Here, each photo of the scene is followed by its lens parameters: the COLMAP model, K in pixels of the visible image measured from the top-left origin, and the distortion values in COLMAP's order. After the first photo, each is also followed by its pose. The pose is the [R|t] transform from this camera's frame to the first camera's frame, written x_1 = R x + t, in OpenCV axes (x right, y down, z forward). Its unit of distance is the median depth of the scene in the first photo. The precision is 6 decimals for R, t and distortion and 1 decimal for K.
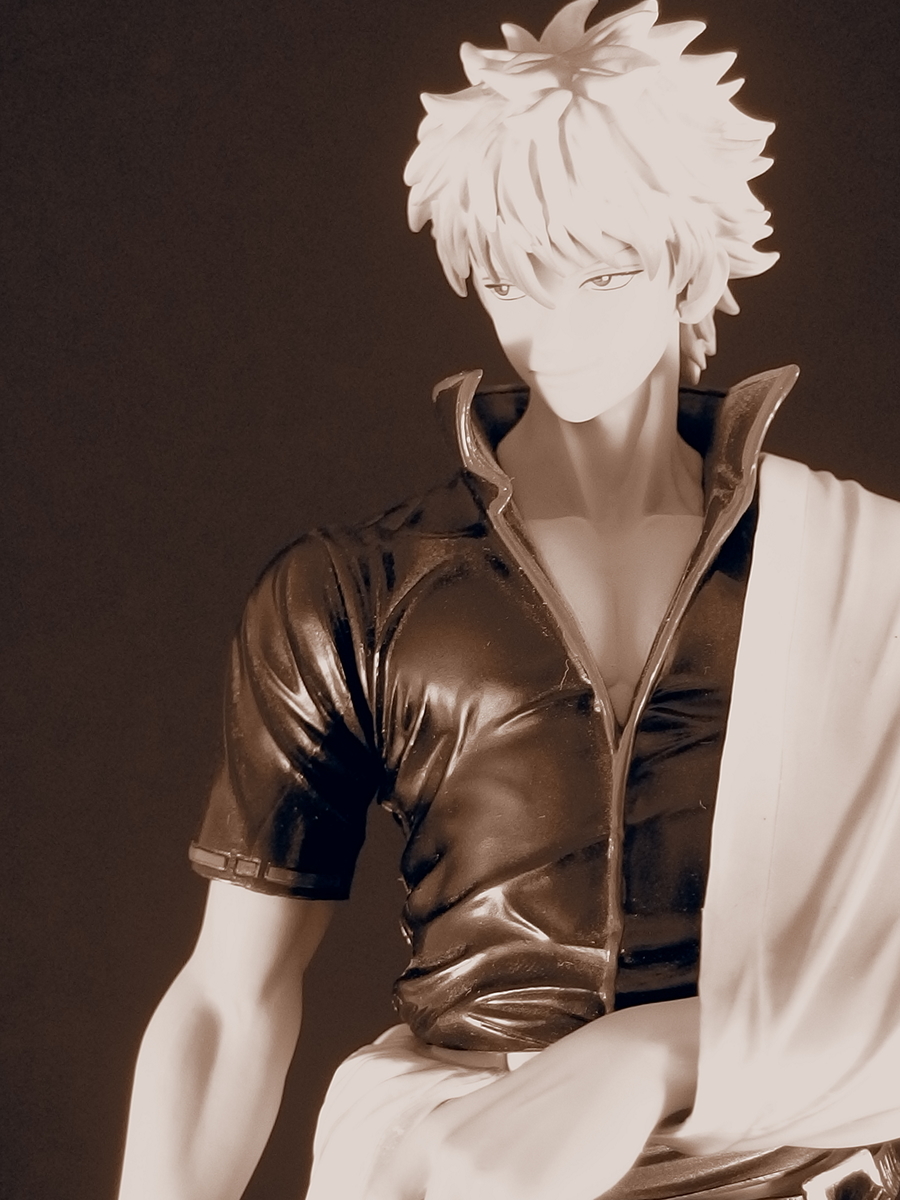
lens RADIAL K [[2014.7, 0, 451.6], [0, 2014.7, 594.5], [0, 0, 1]] dist [-0.060578, 0.000000]
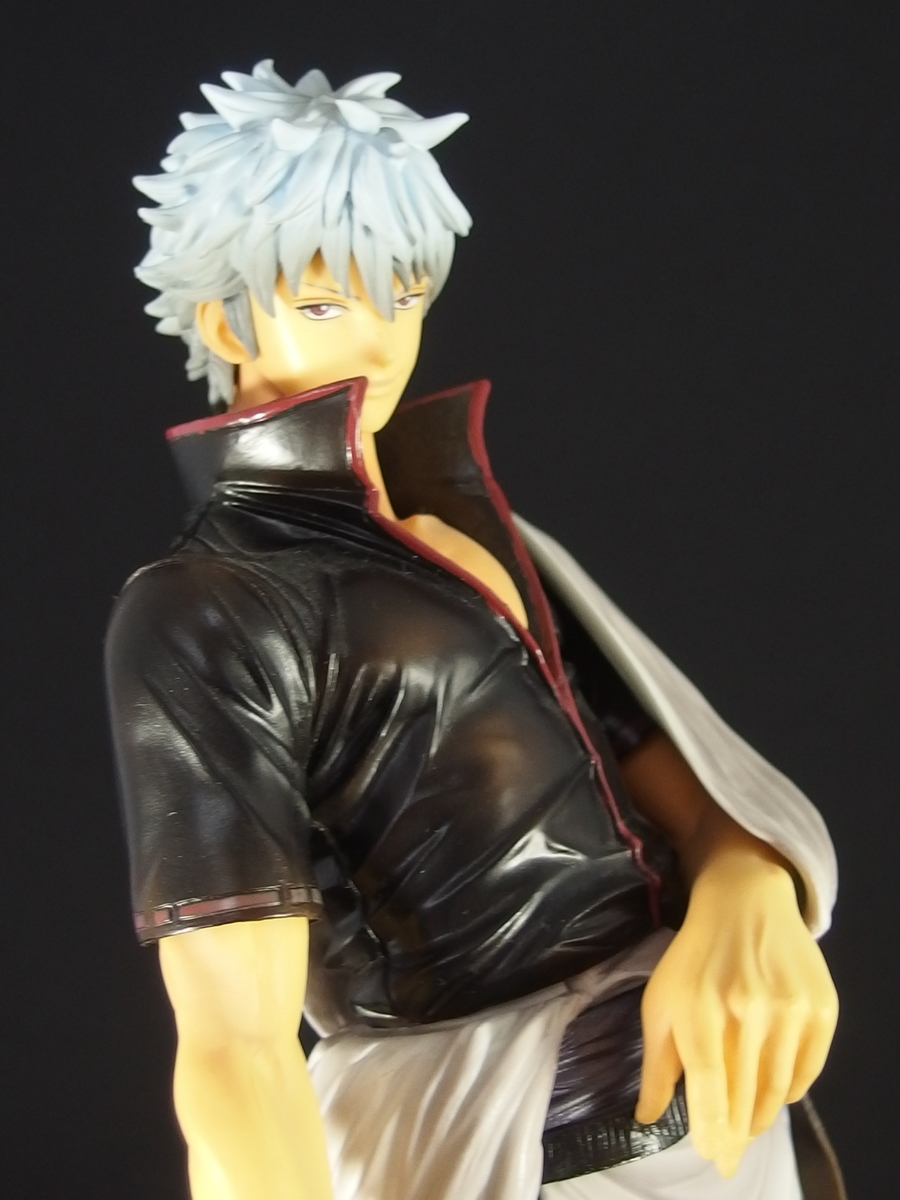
lens RADIAL K [[2014.7, 0, 451.7], [0, 2014.7, 605.8], [0, 0, 1]] dist [-0.060578, 0.000000]
pose [[0.467612, -0.071322, 0.881052, -0.899613], [0.221842, 0.974307, -0.038871, 0.058175], [-0.855643, 0.213631, 0.471420, 0.478399]]
